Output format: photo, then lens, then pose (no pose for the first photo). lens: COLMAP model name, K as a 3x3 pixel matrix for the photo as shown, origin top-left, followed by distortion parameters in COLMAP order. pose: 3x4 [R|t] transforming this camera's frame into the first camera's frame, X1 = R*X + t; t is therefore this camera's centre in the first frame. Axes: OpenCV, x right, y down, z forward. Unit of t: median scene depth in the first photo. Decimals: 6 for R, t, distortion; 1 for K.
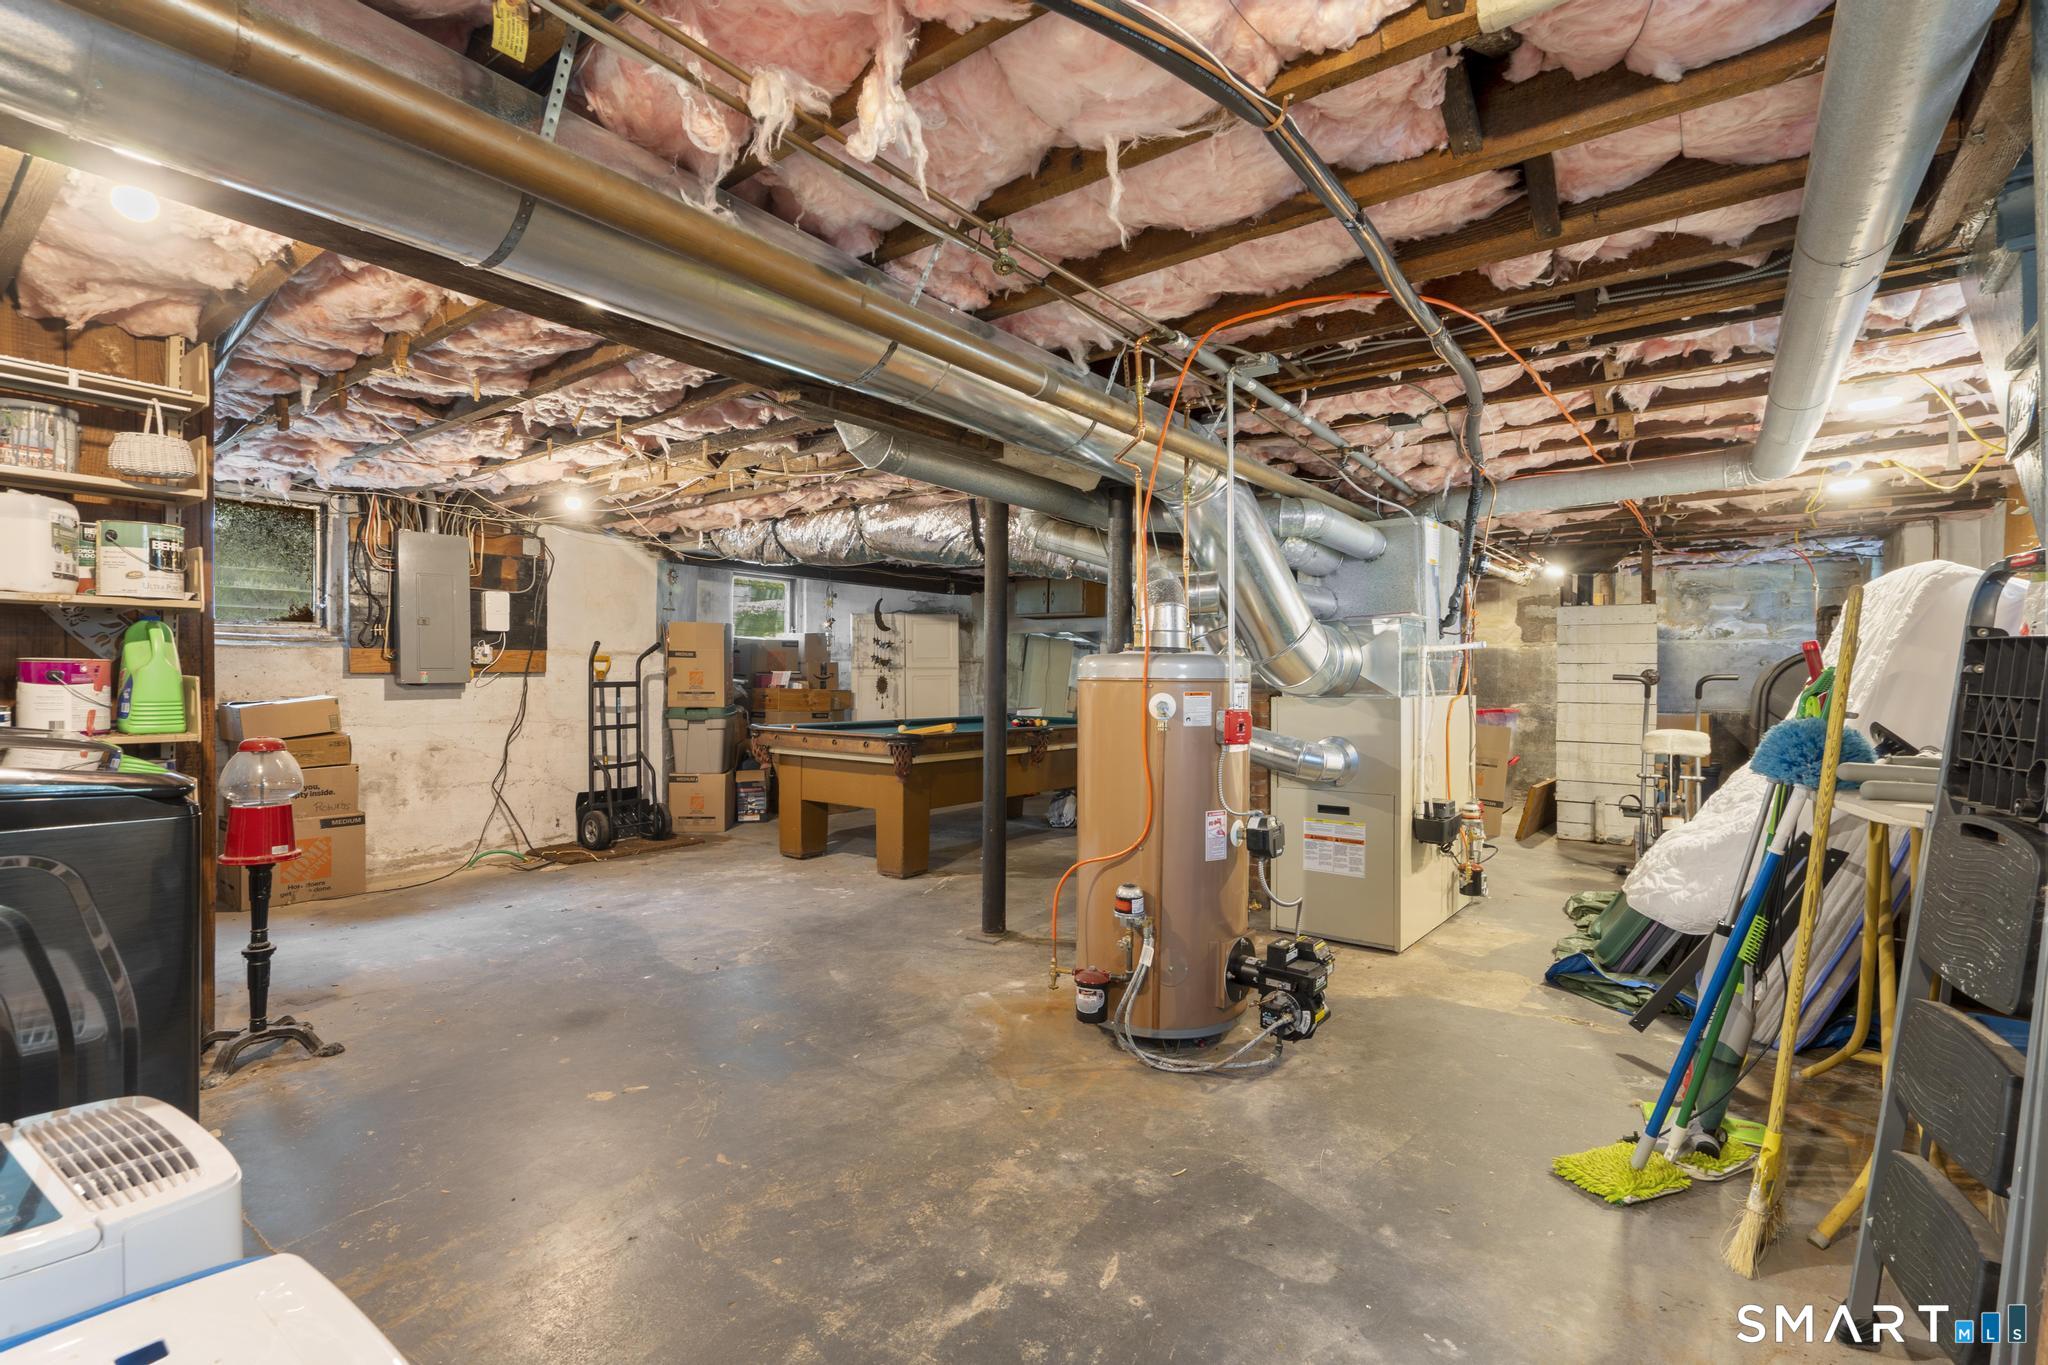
lens RADIAL K [[929.8, 0, 1022.9], [0, 929.8, 680.2], [0, 0, 1]] dist [-0.008643, 0.004181]
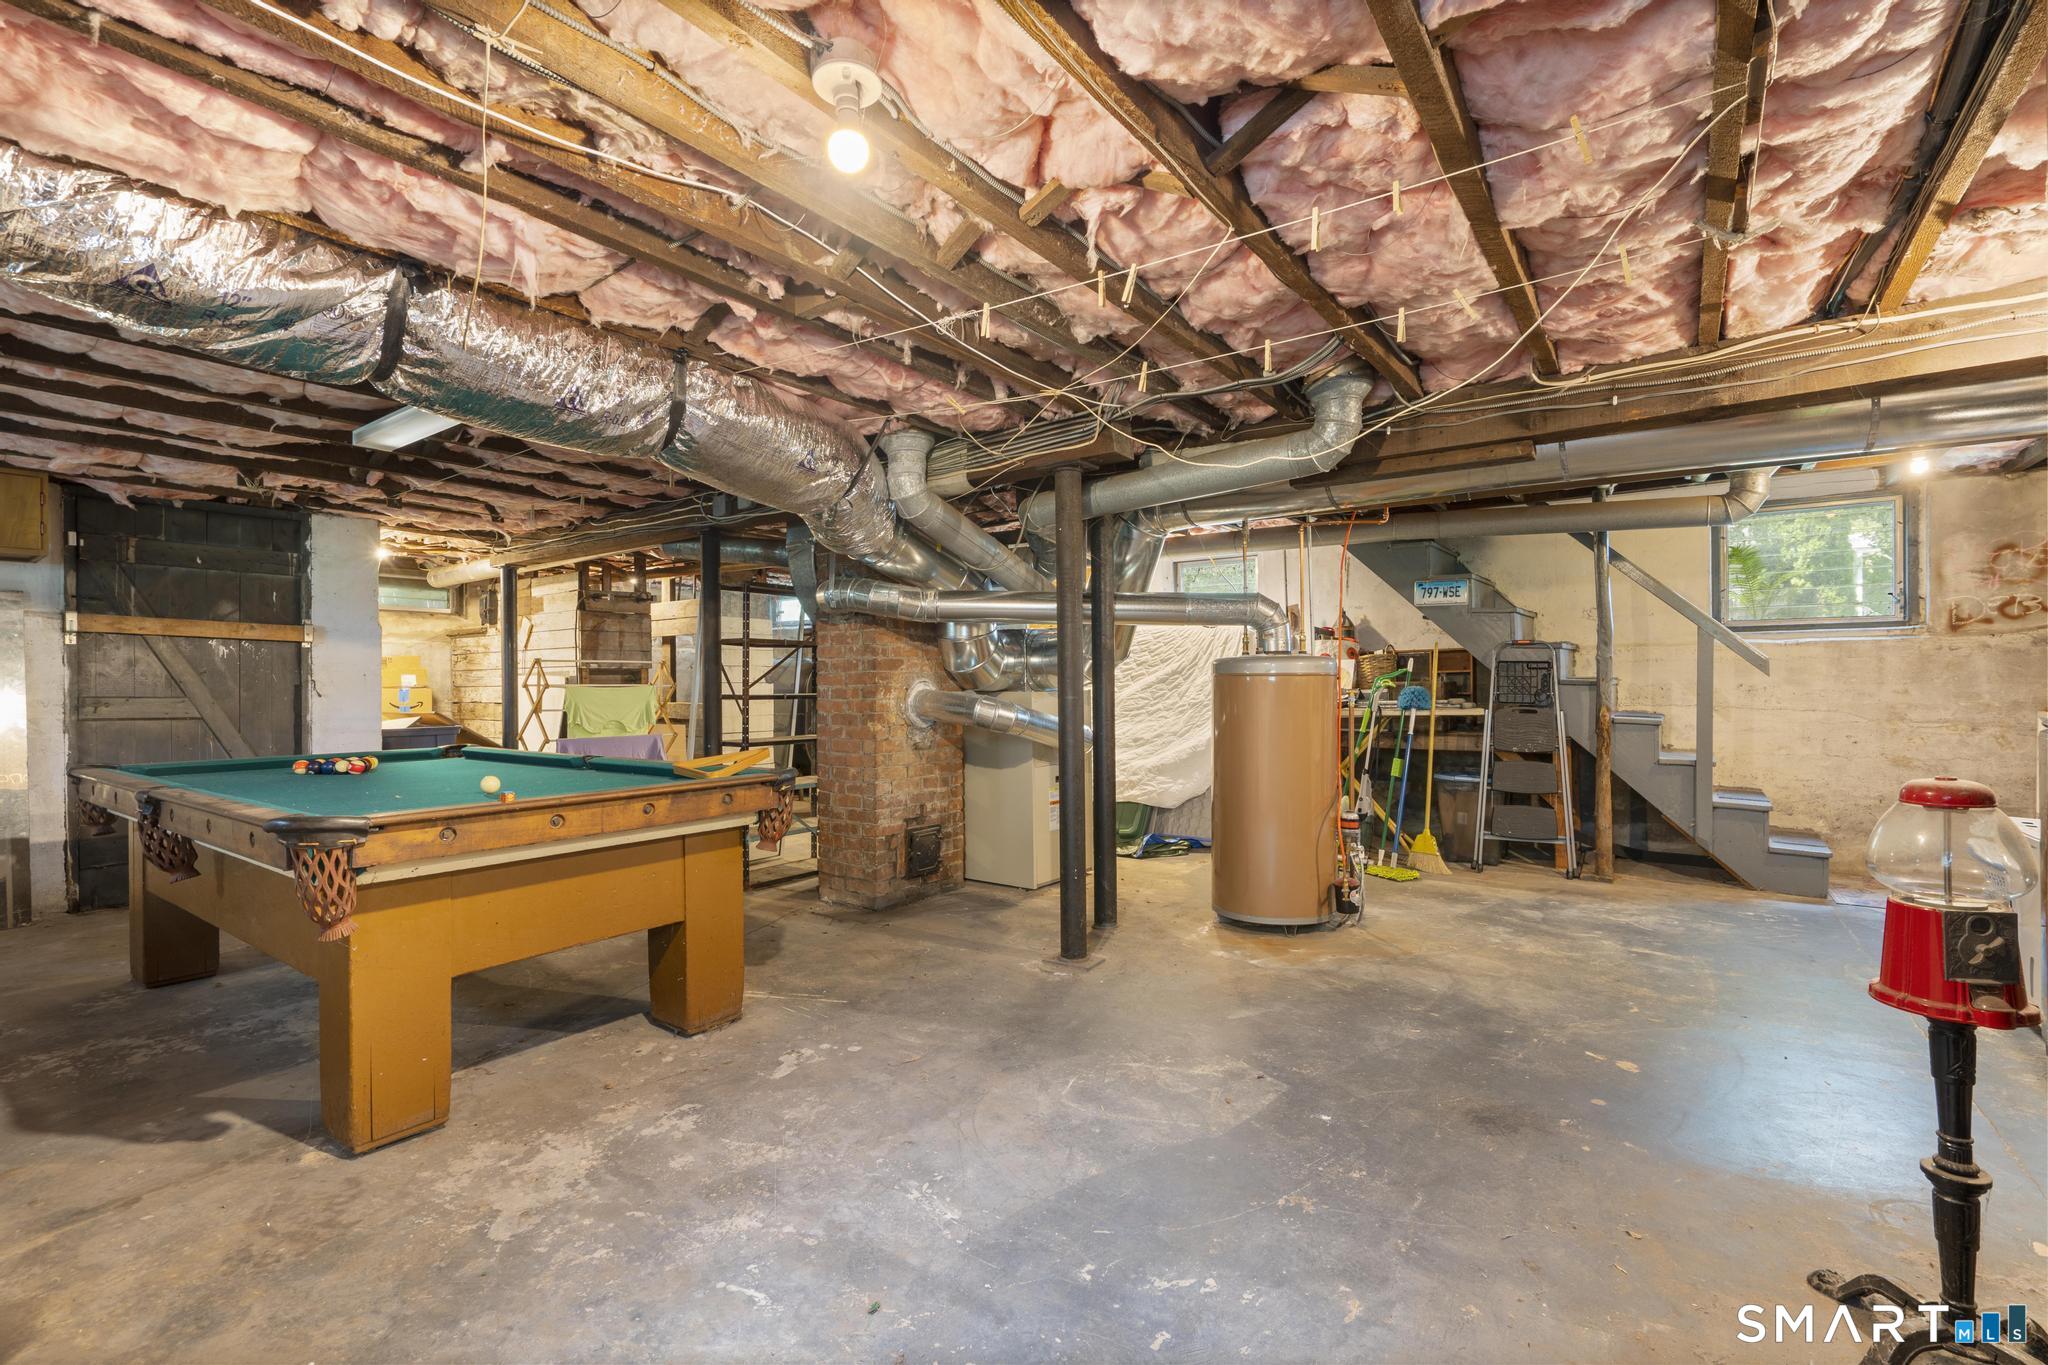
lens RADIAL K [[929.8, 0, 1022.3], [0, 929.8, 678.5], [0, 0, 1]] dist [-0.008643, 0.004181]
pose [[-0.035249, -0.004721, 0.999367, -1.269307], [0.008455, 0.999952, 0.005022, -0.006053], [-0.999343, 0.008627, -0.035207, 1.471220]]
